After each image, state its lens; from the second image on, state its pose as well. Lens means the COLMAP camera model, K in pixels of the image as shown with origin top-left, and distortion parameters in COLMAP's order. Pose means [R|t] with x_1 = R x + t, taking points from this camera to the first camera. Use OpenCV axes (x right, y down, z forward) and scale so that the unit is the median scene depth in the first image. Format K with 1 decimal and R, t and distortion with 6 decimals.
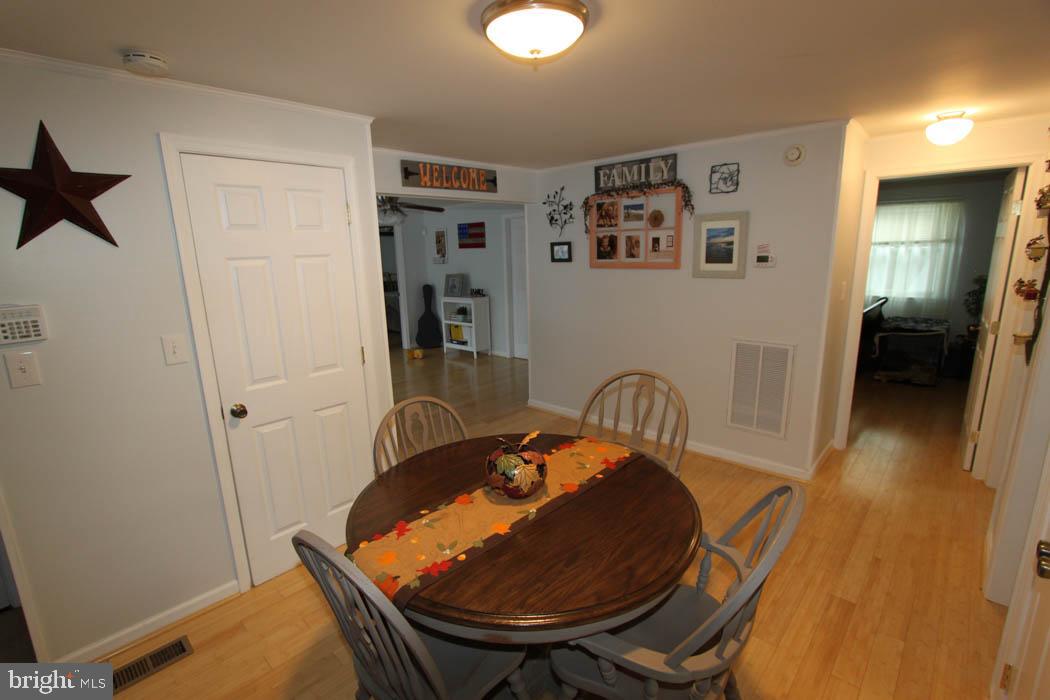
lens RADIAL K [[480.2, 0, 521.7], [0, 480.2, 350.8], [0, 0, 1]] dist [-0.016715, 0.001131]
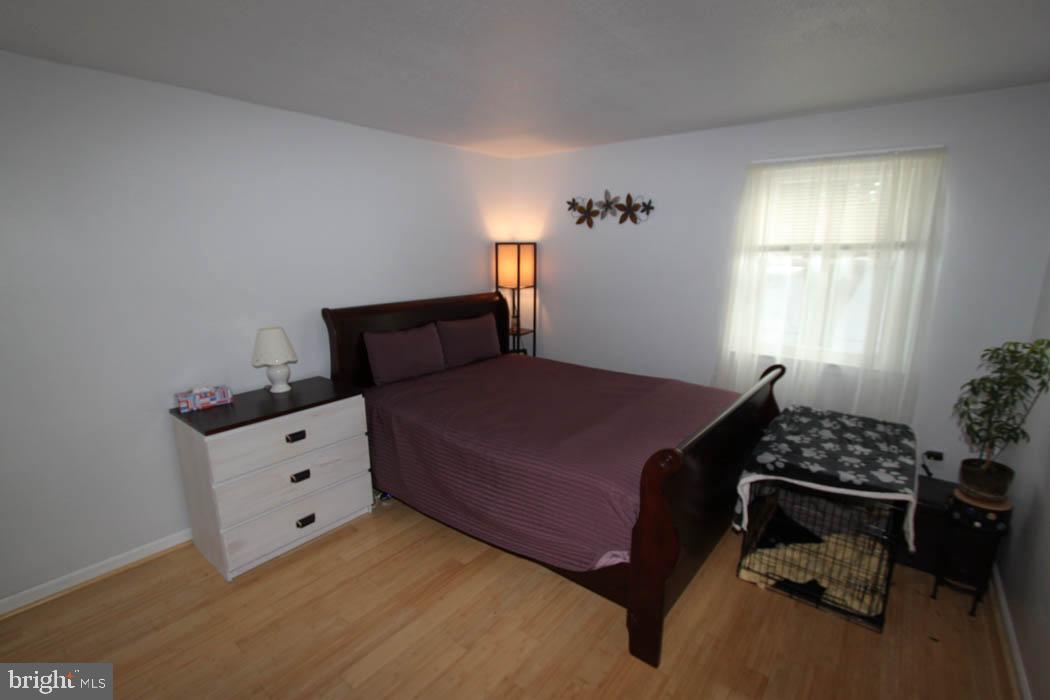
lens RADIAL K [[480.2, 0, 526.0], [0, 480.2, 352.5], [0, 0, 1]] dist [-0.016715, 0.001131]
pose [[0.996378, 0.006111, 0.084809, 0.485456], [-0.006397, 0.999975, 0.003096, -0.126179], [-0.084788, -0.003627, 0.996392, 0.566414]]
